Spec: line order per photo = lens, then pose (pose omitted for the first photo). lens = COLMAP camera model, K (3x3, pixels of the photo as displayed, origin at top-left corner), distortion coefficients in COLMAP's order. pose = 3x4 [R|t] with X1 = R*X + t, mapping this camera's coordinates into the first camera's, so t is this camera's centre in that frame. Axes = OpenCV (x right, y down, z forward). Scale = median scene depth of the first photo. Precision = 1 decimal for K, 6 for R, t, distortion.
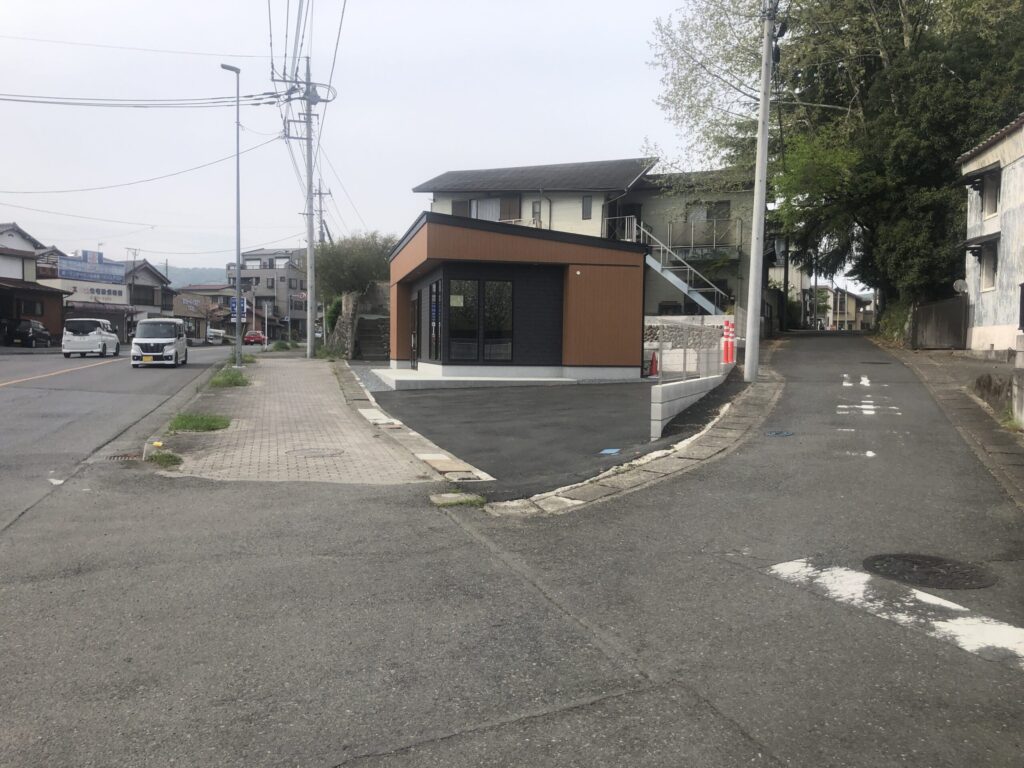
lens RADIAL K [[839.8, 0, 507.8], [0, 839.8, 385.7], [0, 0, 1]] dist [0.005435, -0.004880]
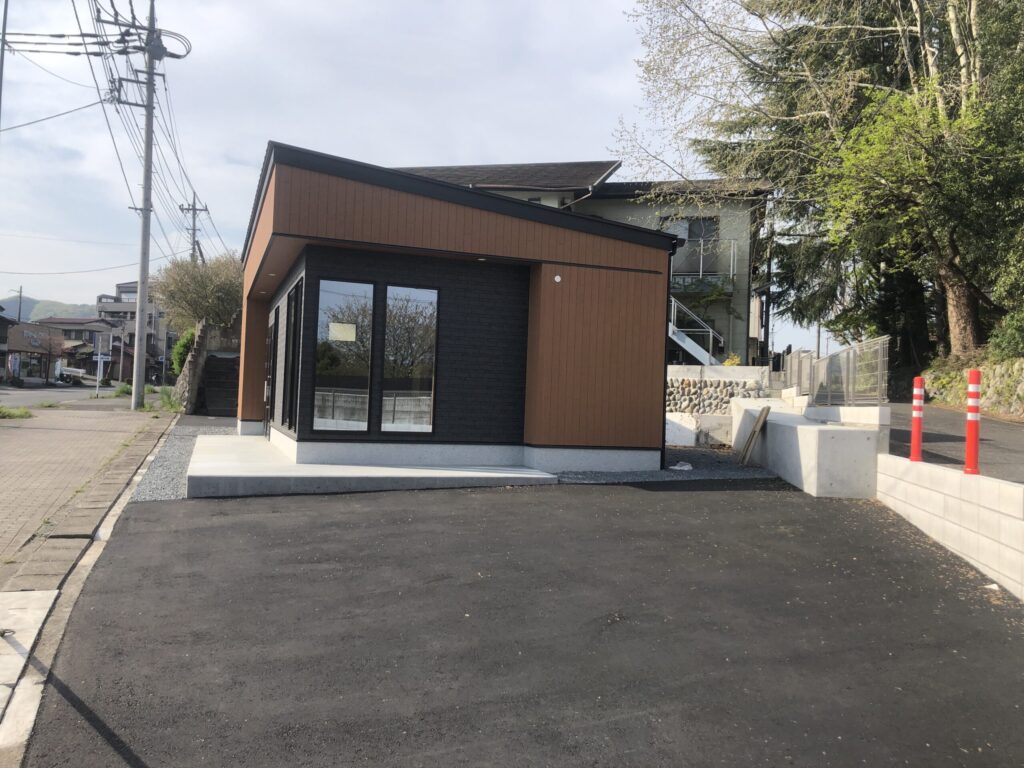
lens RADIAL K [[839.8, 0, 507.8], [0, 839.8, 385.7], [0, 0, 1]] dist [0.005435, -0.004880]
pose [[0.993332, 0.027322, 0.112005, -0.005868], [-0.020570, 0.997926, -0.061001, -0.018858], [-0.113439, 0.058290, 0.991834, 0.296704]]
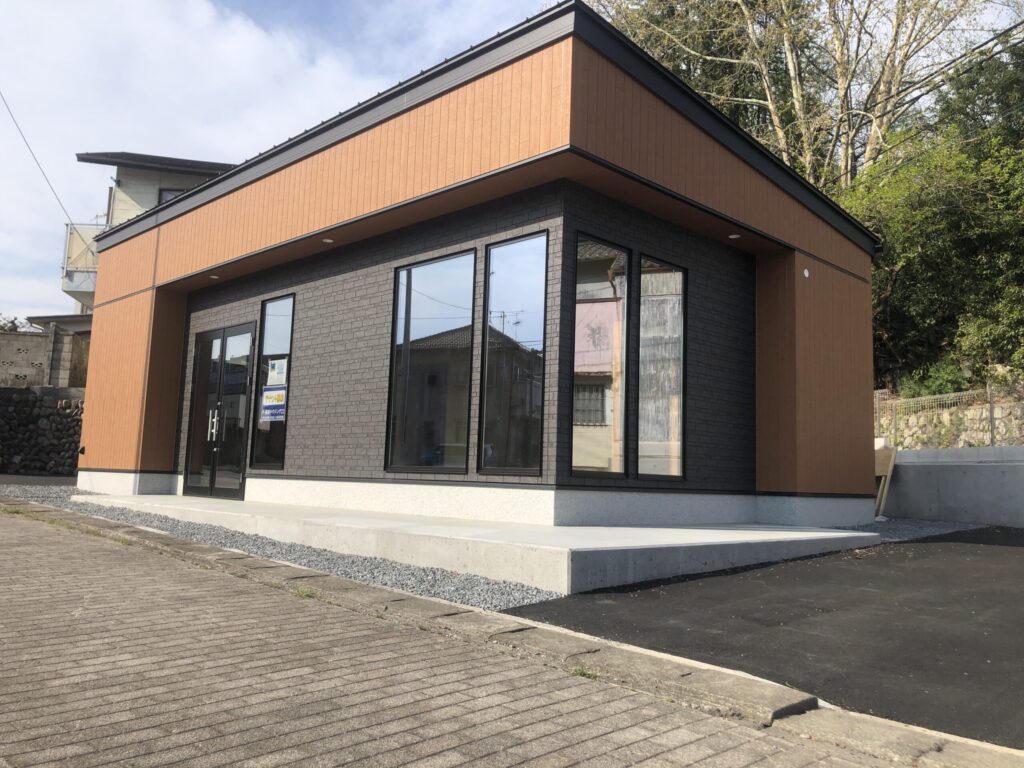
lens RADIAL K [[847.5, 0, 512.0], [0, 847.5, 384.0], [0, 0, 1]] dist [0.014101, -0.008865]
pose [[0.848111, 0.076719, 0.524235, -0.169626], [0.000037, 0.989452, -0.144862, -0.011017], [-0.529819, 0.122879, 0.839162, 0.471183]]
